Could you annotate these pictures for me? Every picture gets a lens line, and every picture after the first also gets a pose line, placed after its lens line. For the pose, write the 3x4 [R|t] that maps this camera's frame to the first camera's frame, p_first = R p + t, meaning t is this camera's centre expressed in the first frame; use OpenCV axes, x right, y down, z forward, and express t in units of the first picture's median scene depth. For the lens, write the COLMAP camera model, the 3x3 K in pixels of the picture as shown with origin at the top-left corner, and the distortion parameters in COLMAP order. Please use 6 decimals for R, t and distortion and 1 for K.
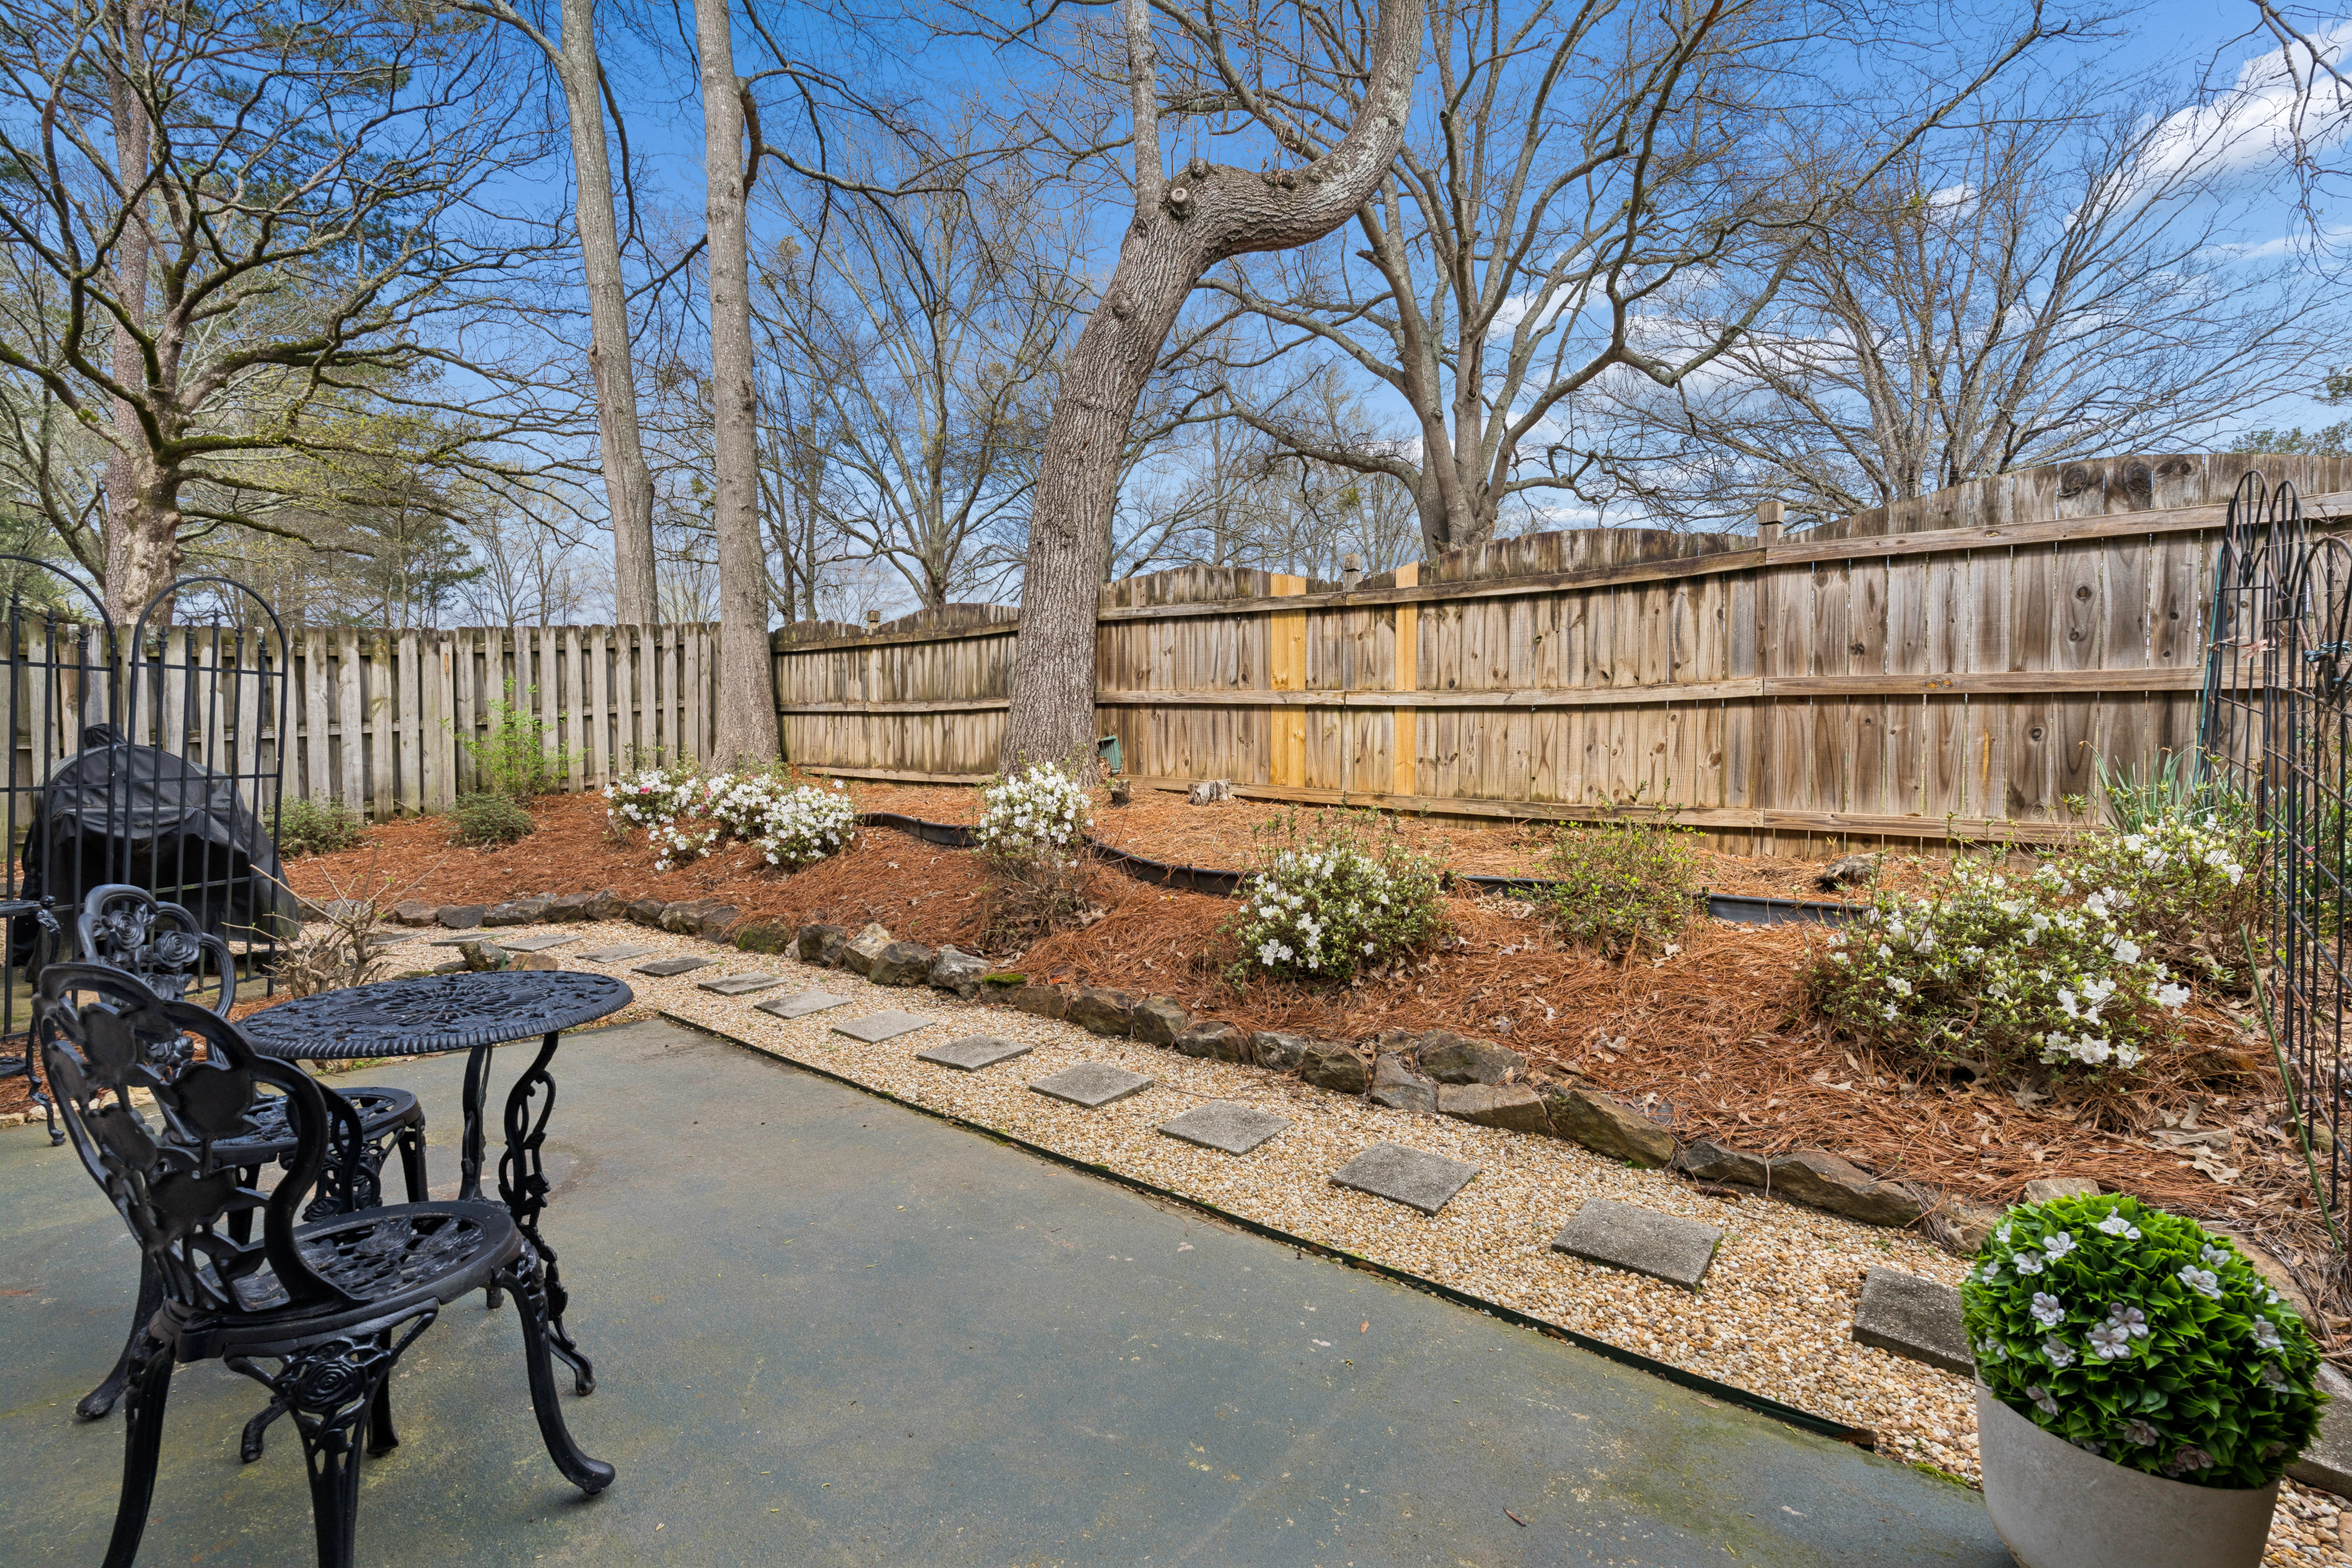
lens RADIAL K [[1037.9, 0, 1176.2], [0, 1037.9, 778.4], [0, 0, 1]] dist [-0.003058, -0.000343]
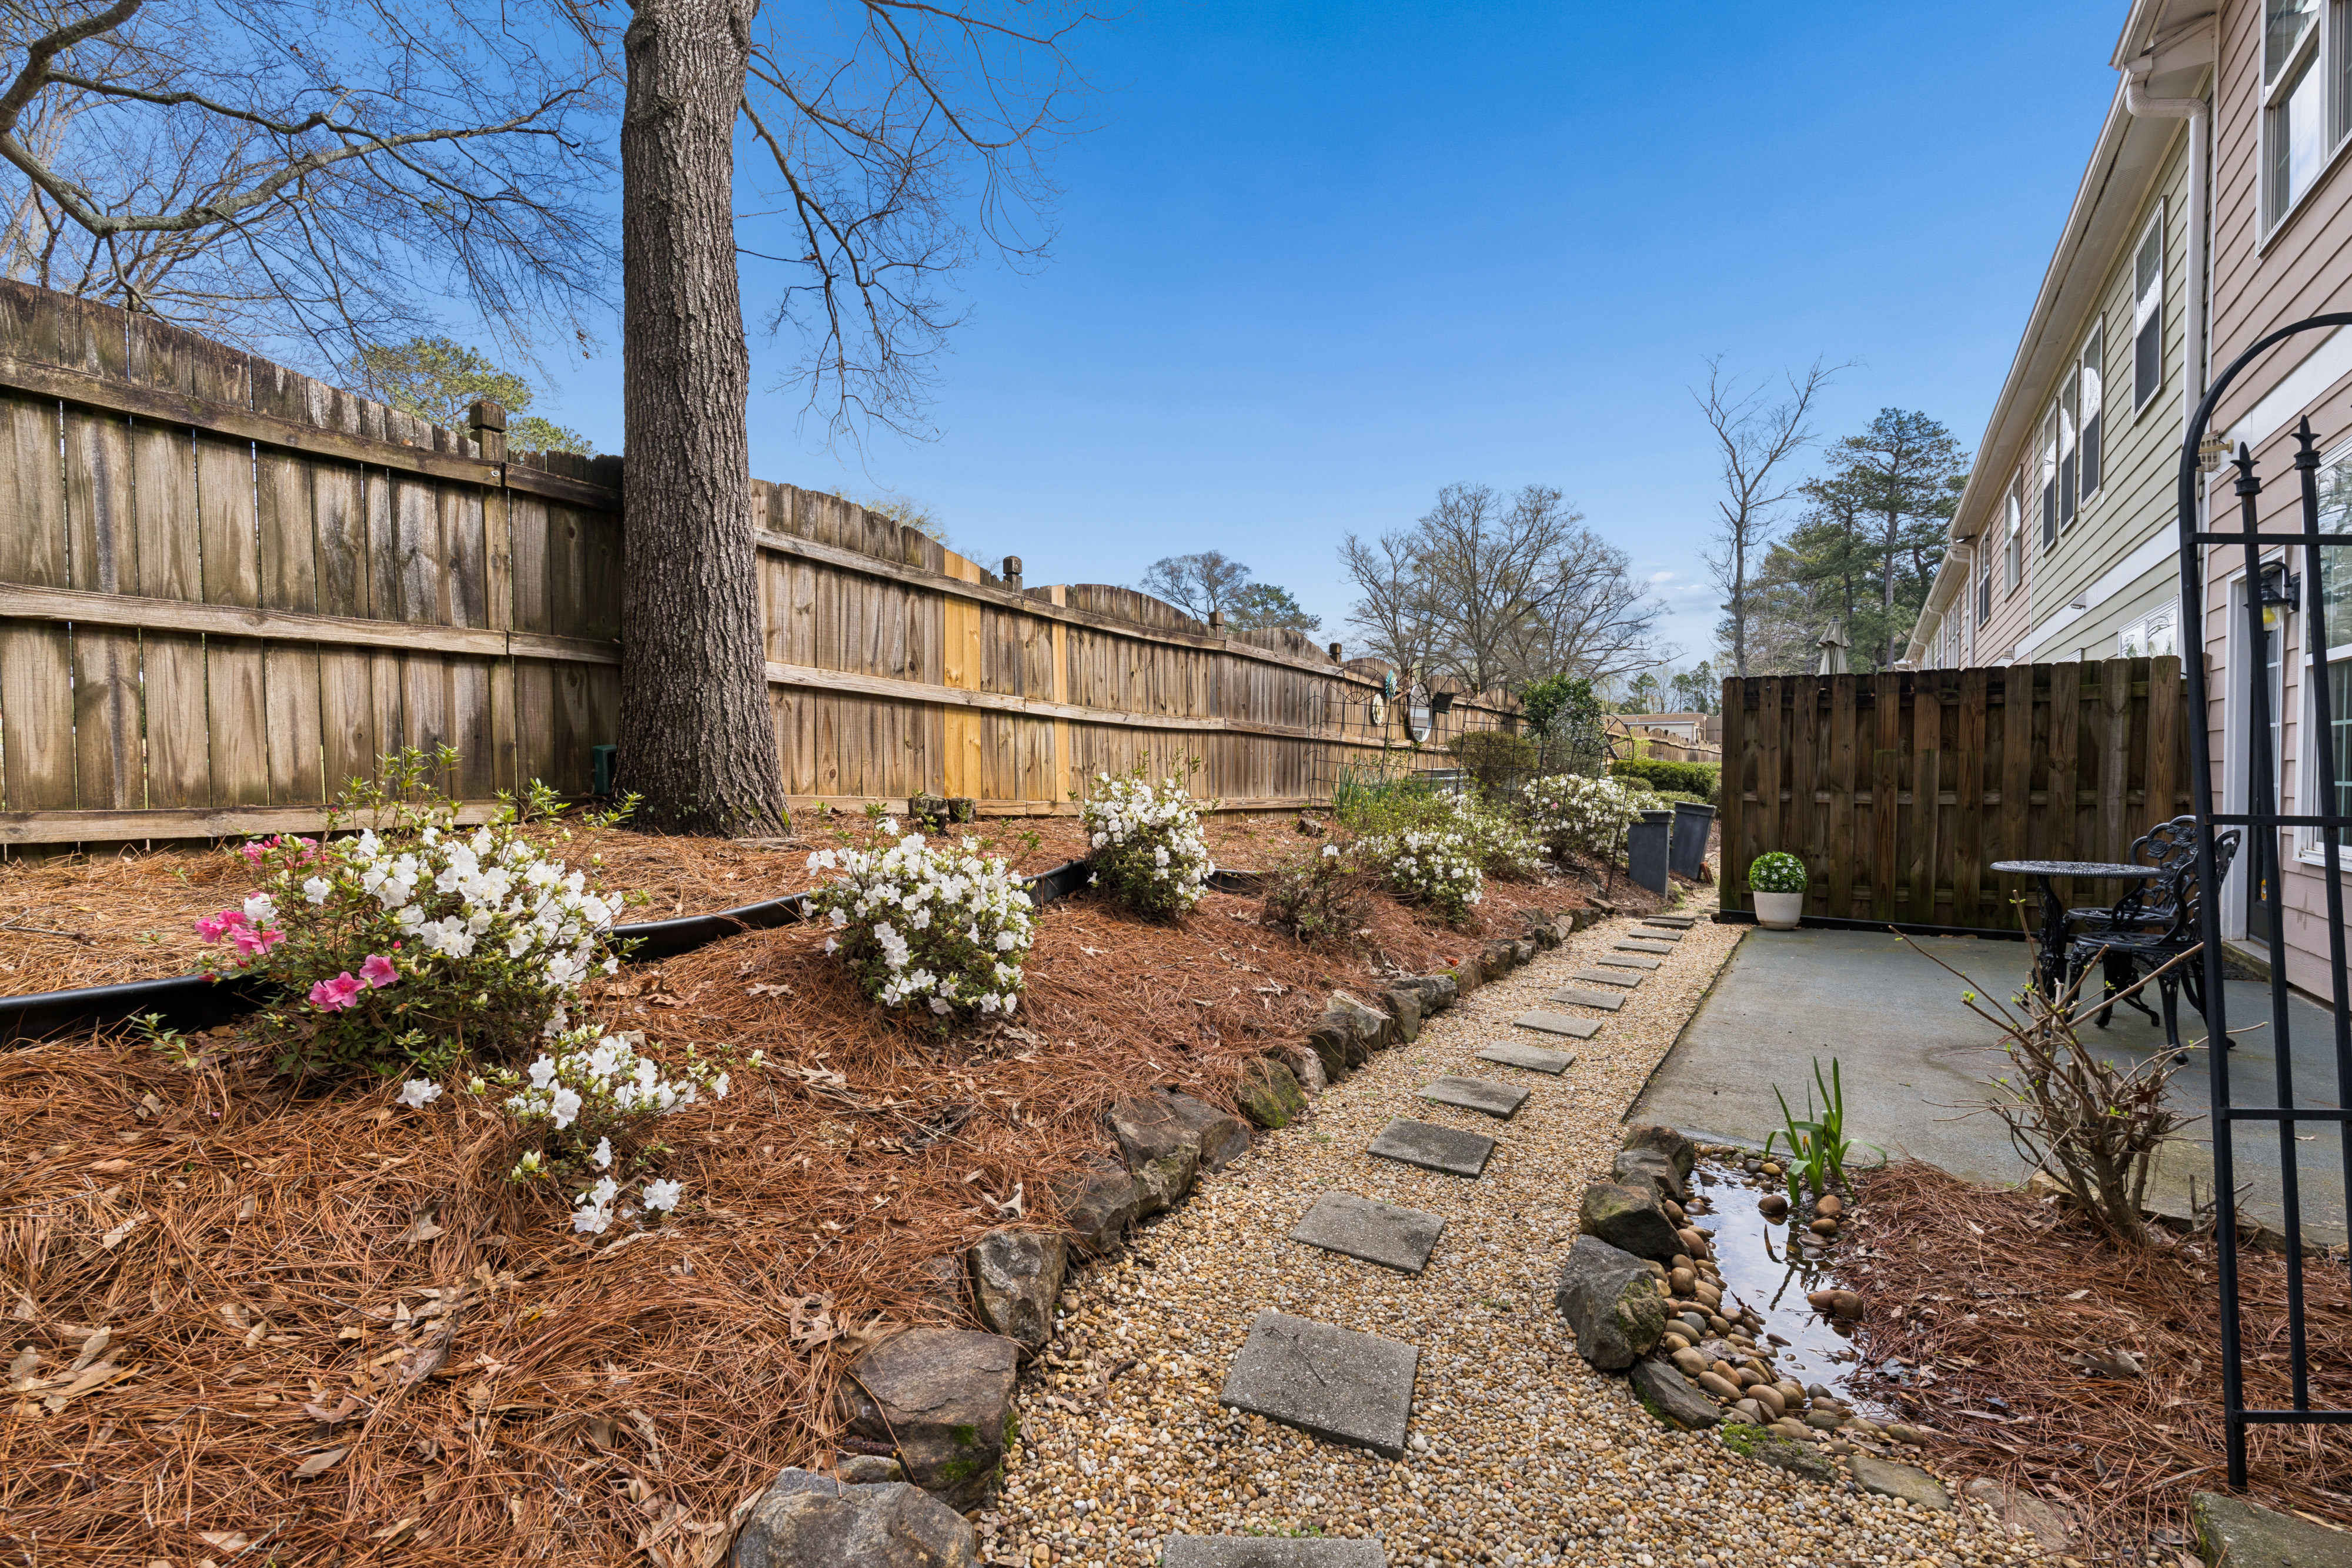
lens RADIAL K [[1037.9, 0, 1177.9], [0, 1037.9, 786.1], [0, 0, 1]] dist [-0.003058, -0.000343]
pose [[-0.110188, -0.015864, 0.993784, -0.796978], [0.022513, 0.999576, 0.018453, -0.016403], [-0.993656, 0.024406, -0.109784, 0.940283]]
